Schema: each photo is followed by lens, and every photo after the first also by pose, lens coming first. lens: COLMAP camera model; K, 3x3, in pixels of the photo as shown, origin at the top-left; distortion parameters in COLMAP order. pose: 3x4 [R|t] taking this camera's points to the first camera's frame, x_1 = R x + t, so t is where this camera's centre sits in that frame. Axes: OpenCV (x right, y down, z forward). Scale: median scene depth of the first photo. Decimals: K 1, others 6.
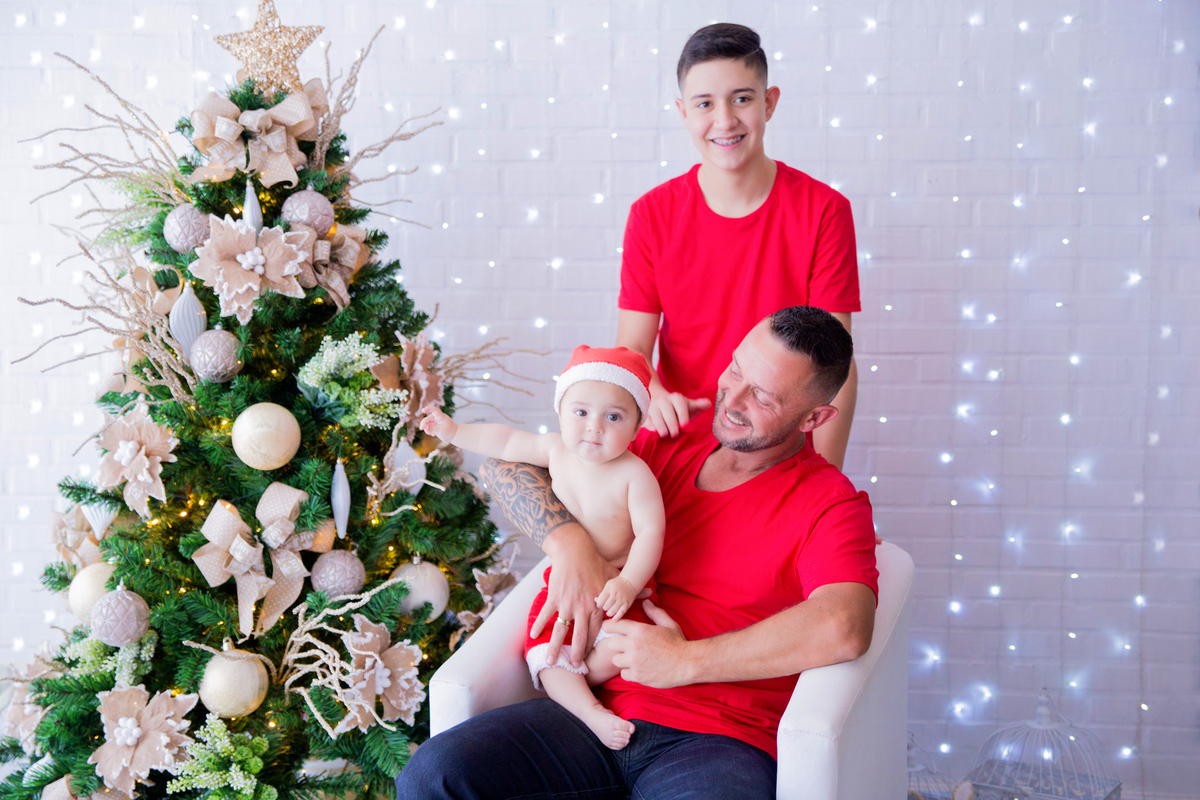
lens RADIAL K [[1650.1, 0, 600.0], [0, 1650.1, 400.0], [0, 0, 1]] dist [0.076177, 0.100906]
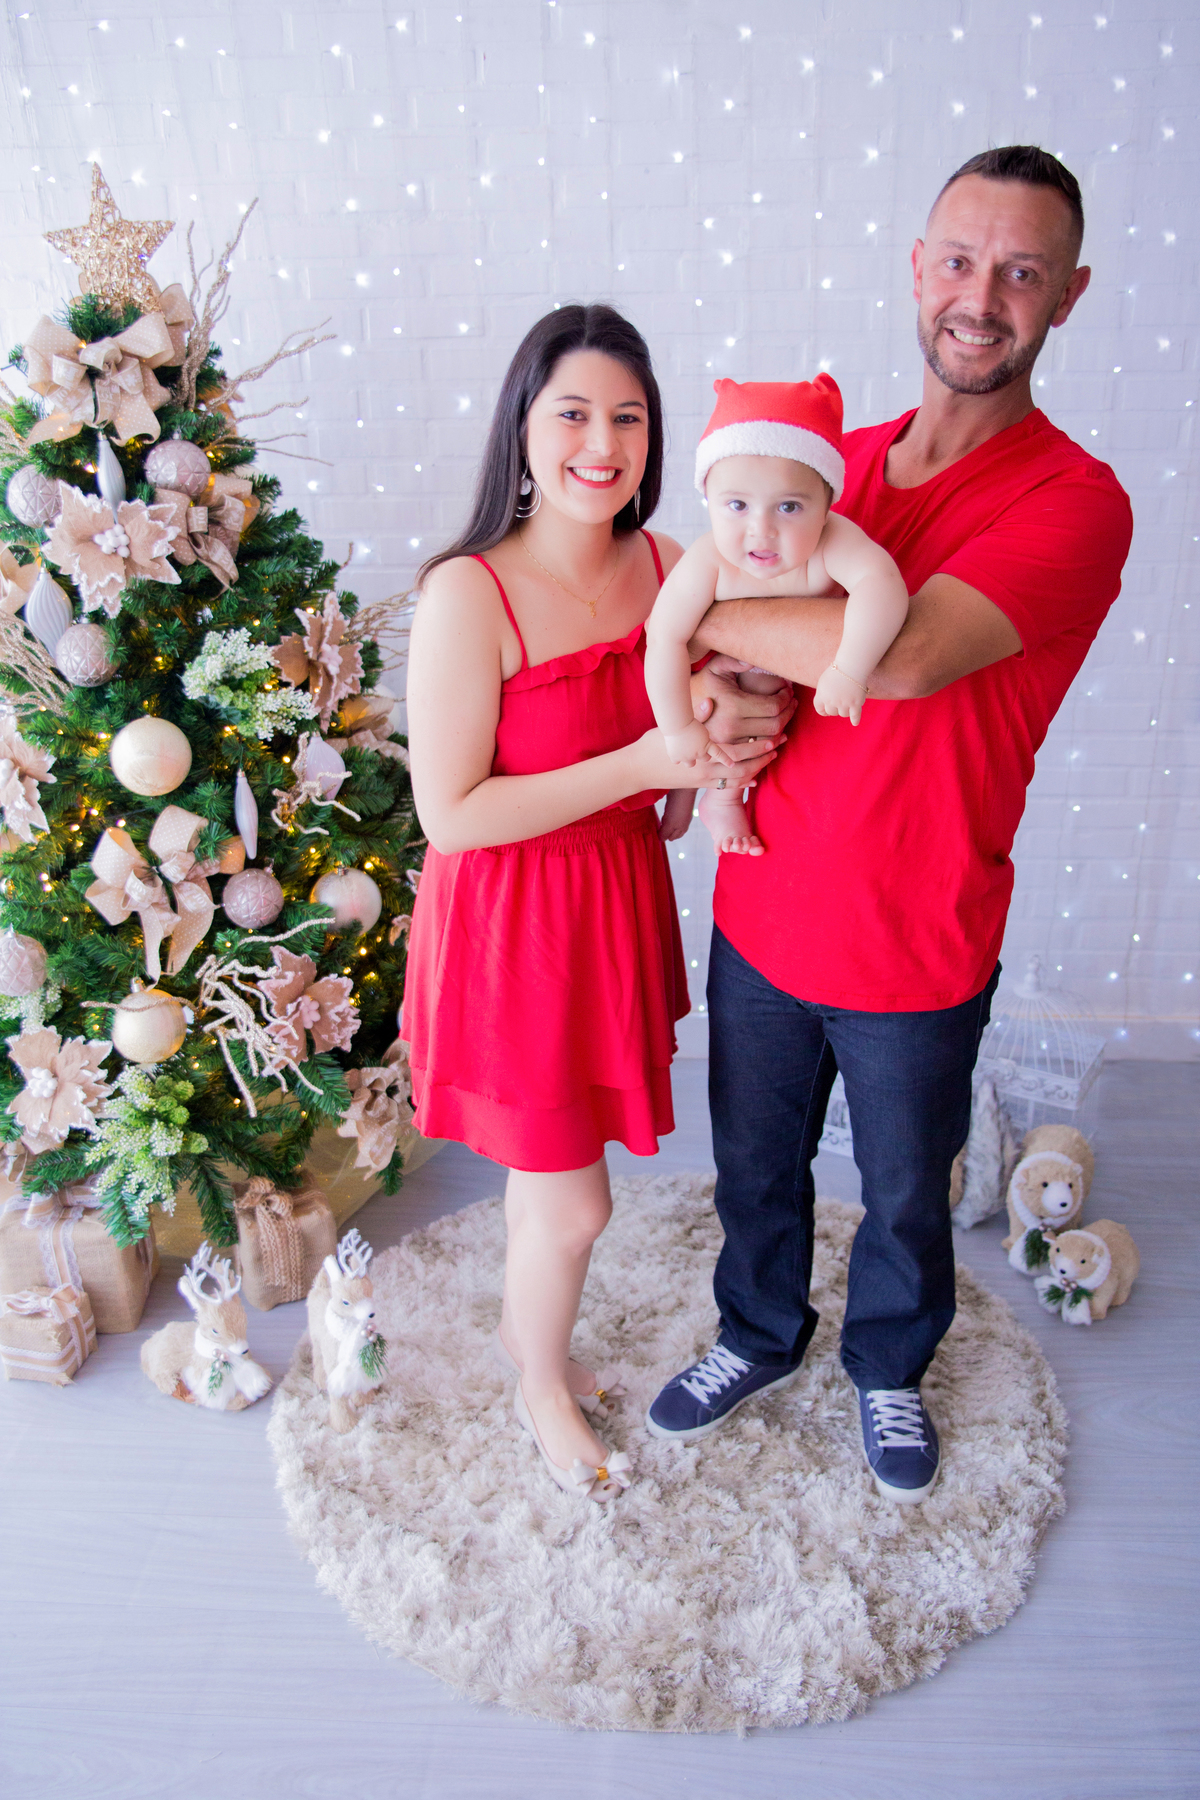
lens RADIAL K [[1581.6, 0, 605.9], [0, 1581.6, 917.6], [0, 0, 1]] dist [-0.093527, 0.107985]
pose [[0.999675, -0.024274, -0.007814, 0.037322], [0.025480, 0.938473, 0.344412, -0.168626], [-0.001027, -0.344499, 0.938786, 0.199865]]
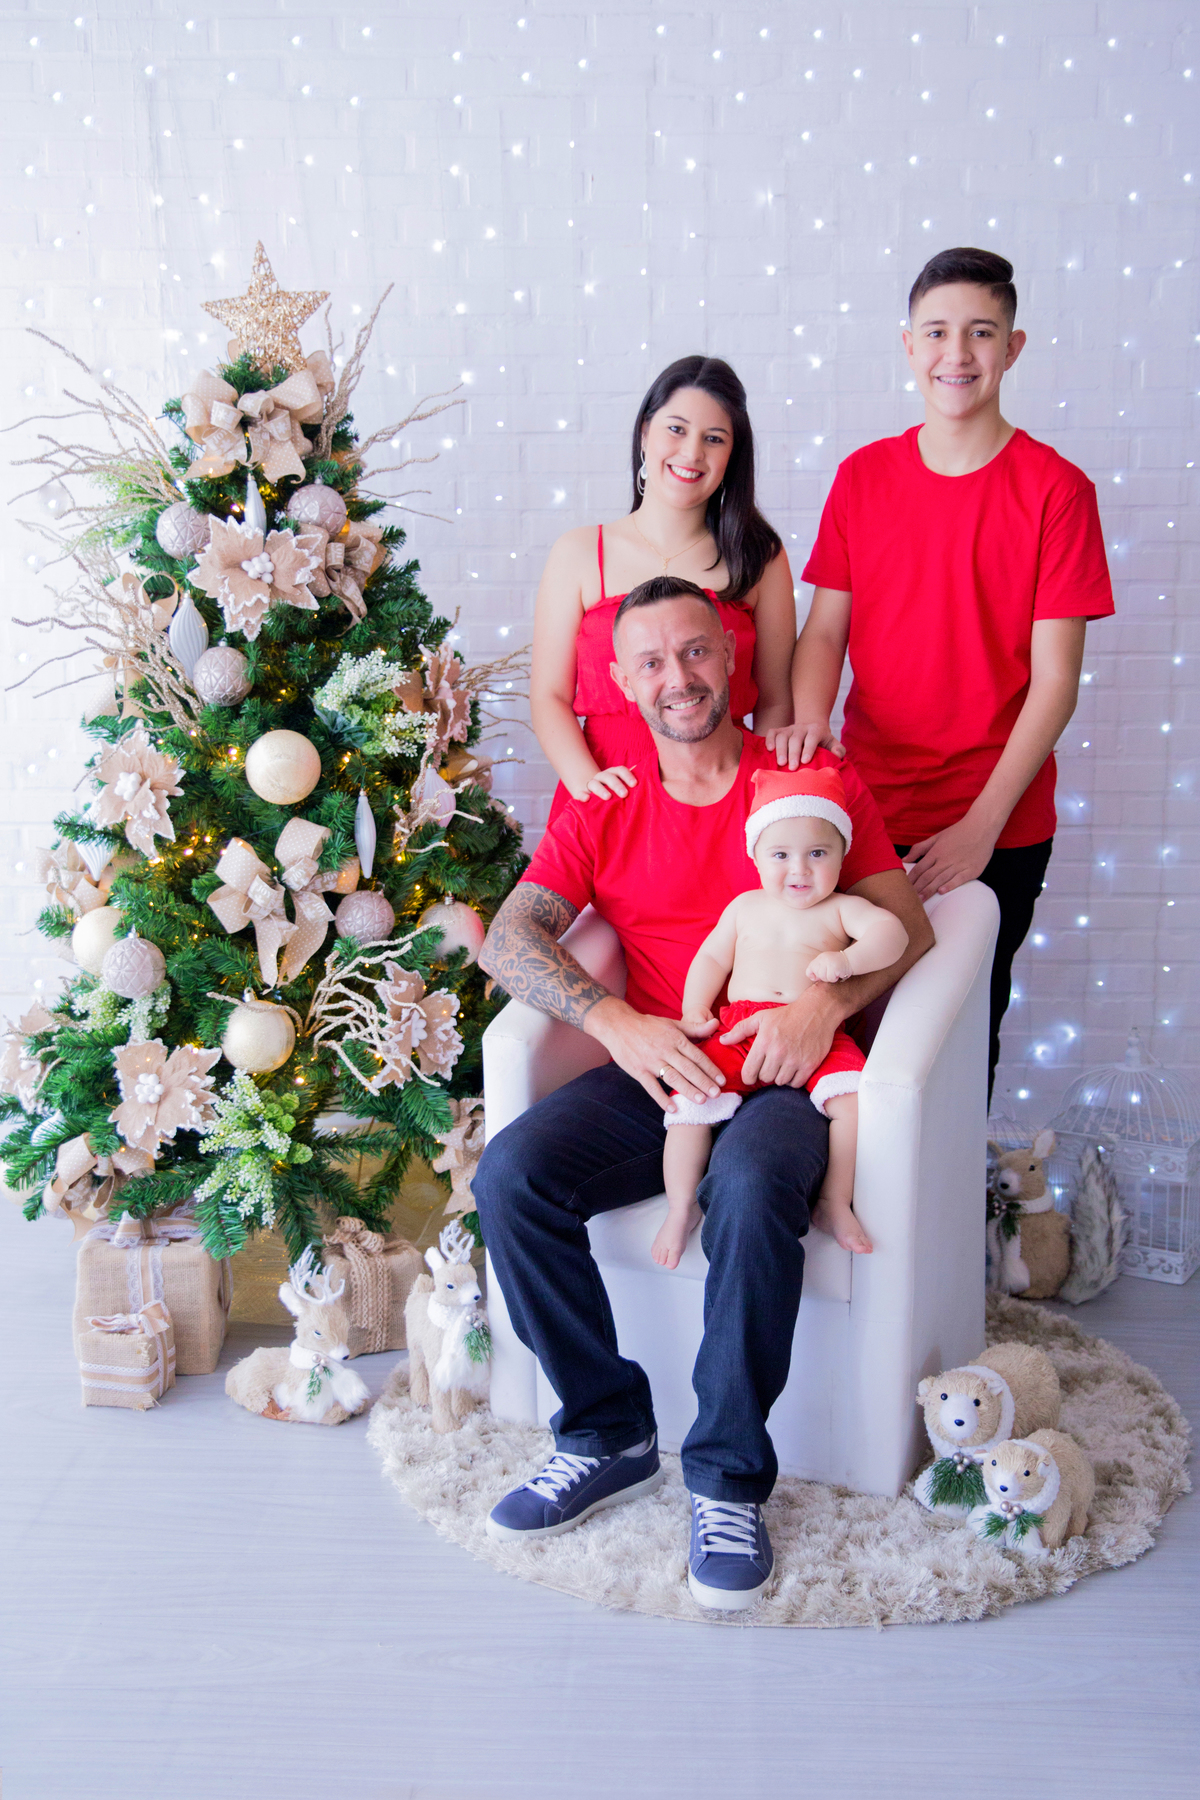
lens RADIAL K [[2101.7, 0, 605.9], [0, 2101.7, 918.5], [0, 0, 1]] dist [-0.005988, 0.159424]
pose [[0.999851, -0.011471, 0.012918, -0.040300], [0.009773, 0.992154, 0.124639, -0.035973], [-0.014247, -0.124494, 0.992118, -0.143151]]
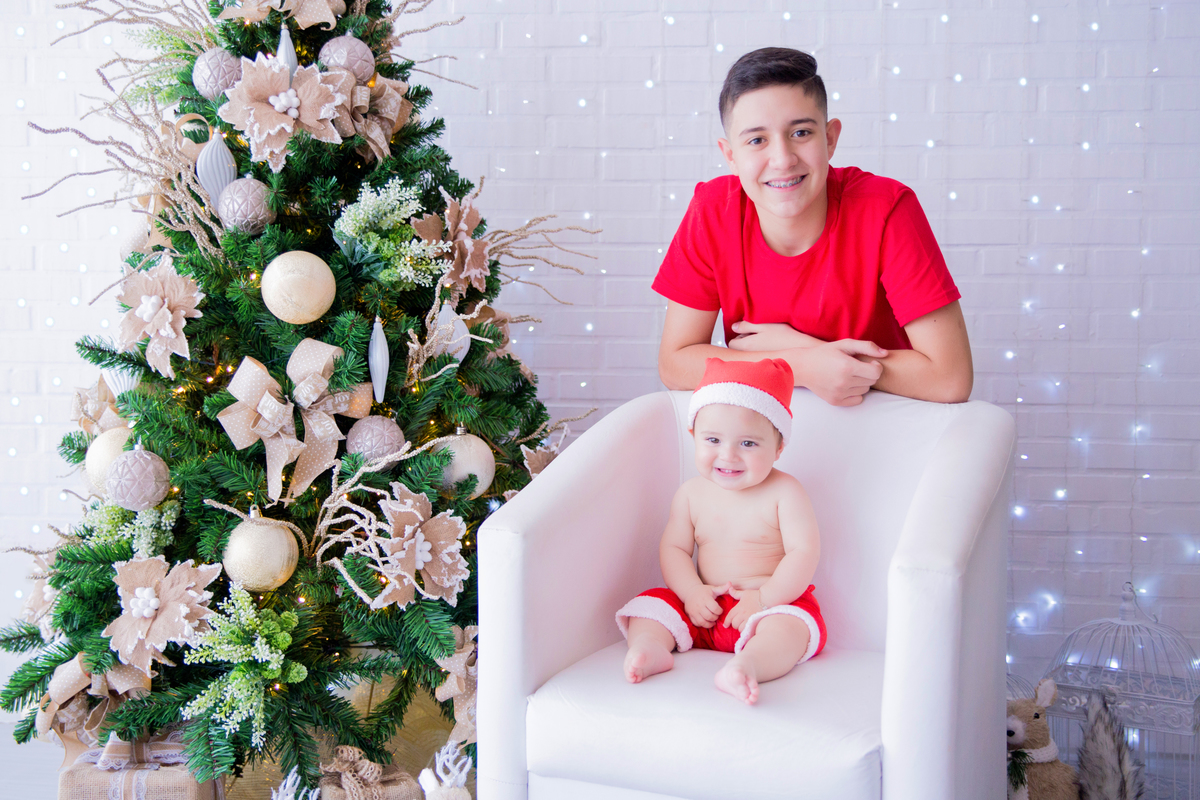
lens RADIAL K [[1439.9, 0, 600.0], [0, 1439.9, 400.0], [0, 0, 1]] dist [0.000979, 0.155676]
pose [[0.999971, 0.004204, -0.006312, -0.028128], [-0.004369, 0.999644, -0.026311, 0.101309], [0.006199, 0.026338, 0.999634, 0.197499]]
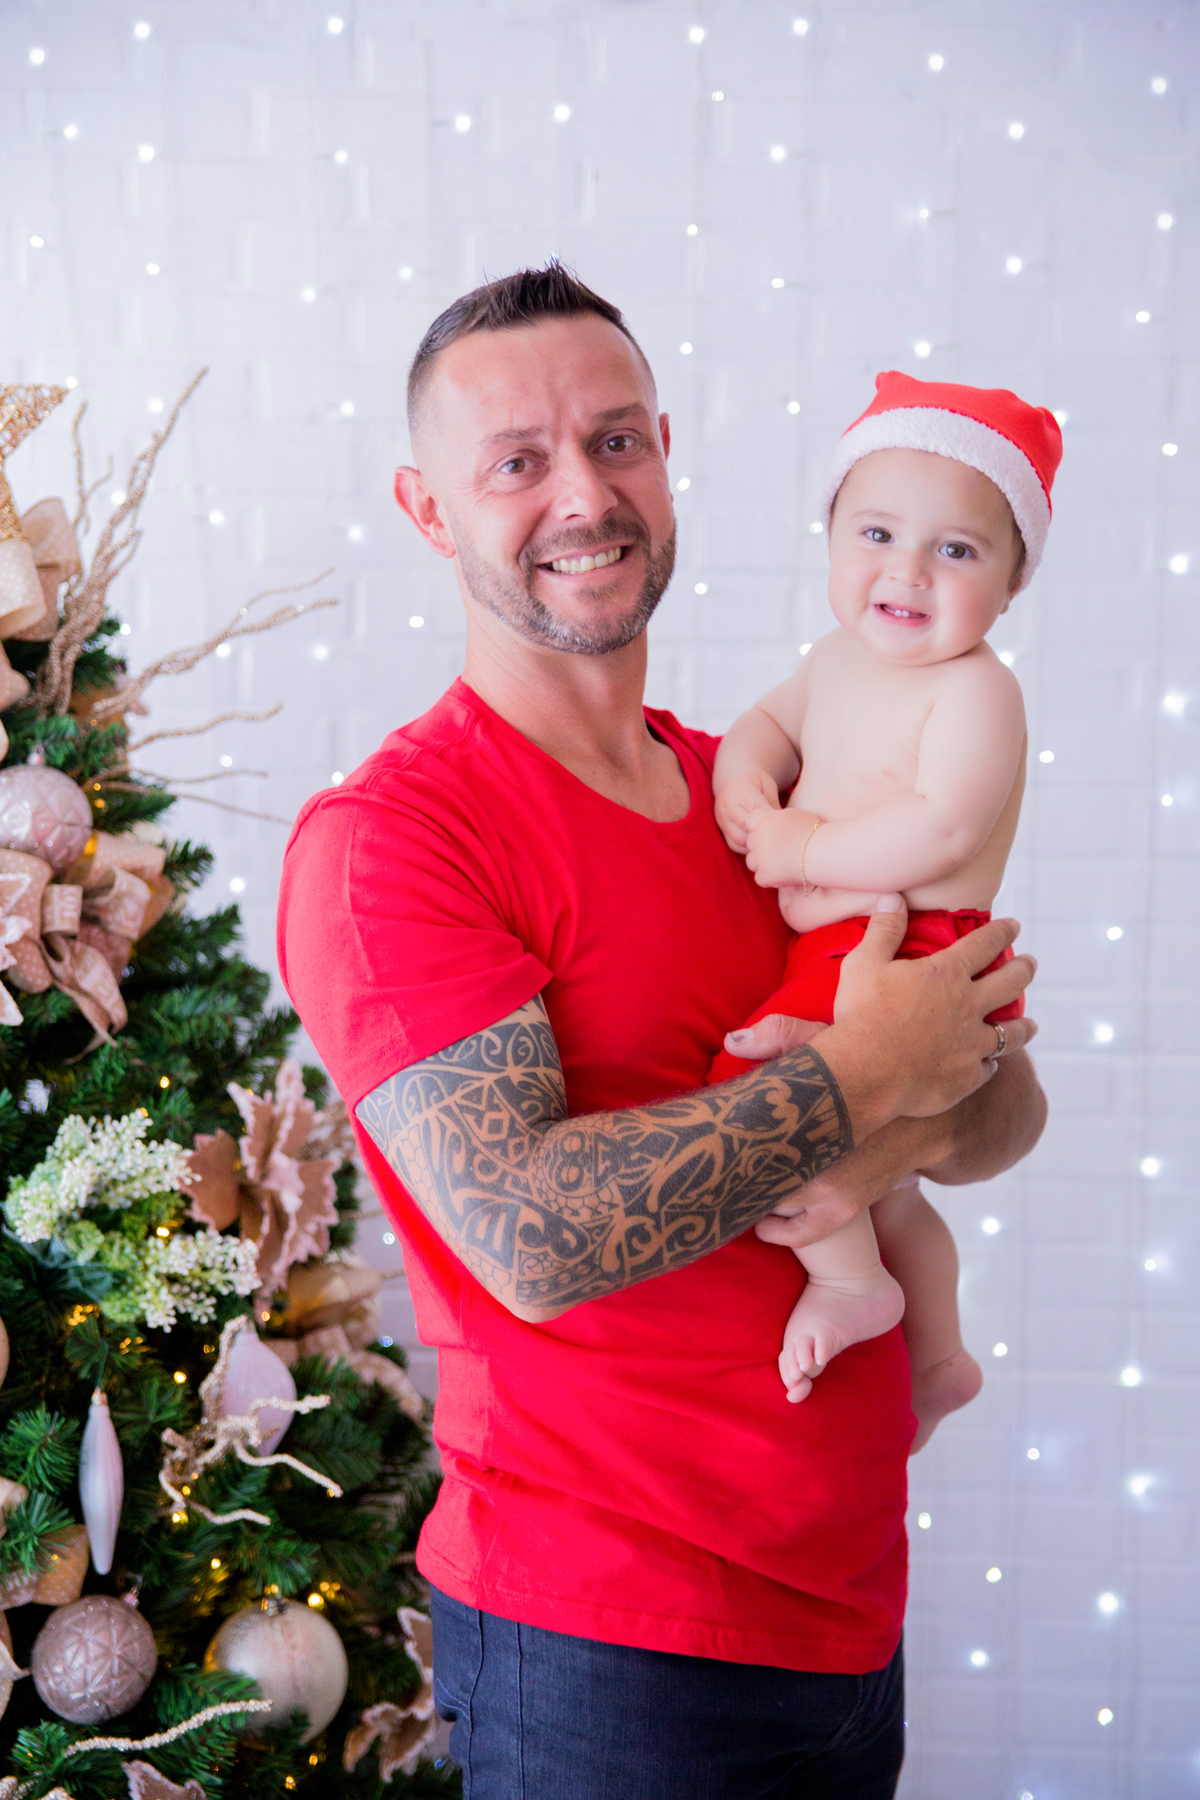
lens RADIAL K [[2737.5, 0, 600.0], [0, 2737.5, 900.0], [0, 0, 1]] dist [0.129463, -0.028717]
pose [[0.999909, 0.007956, 0.010879, -0.033125], [-0.008455, 0.998875, 0.046666, -0.128753], [-0.010496, -0.046753, 0.998851, 0.269595]]
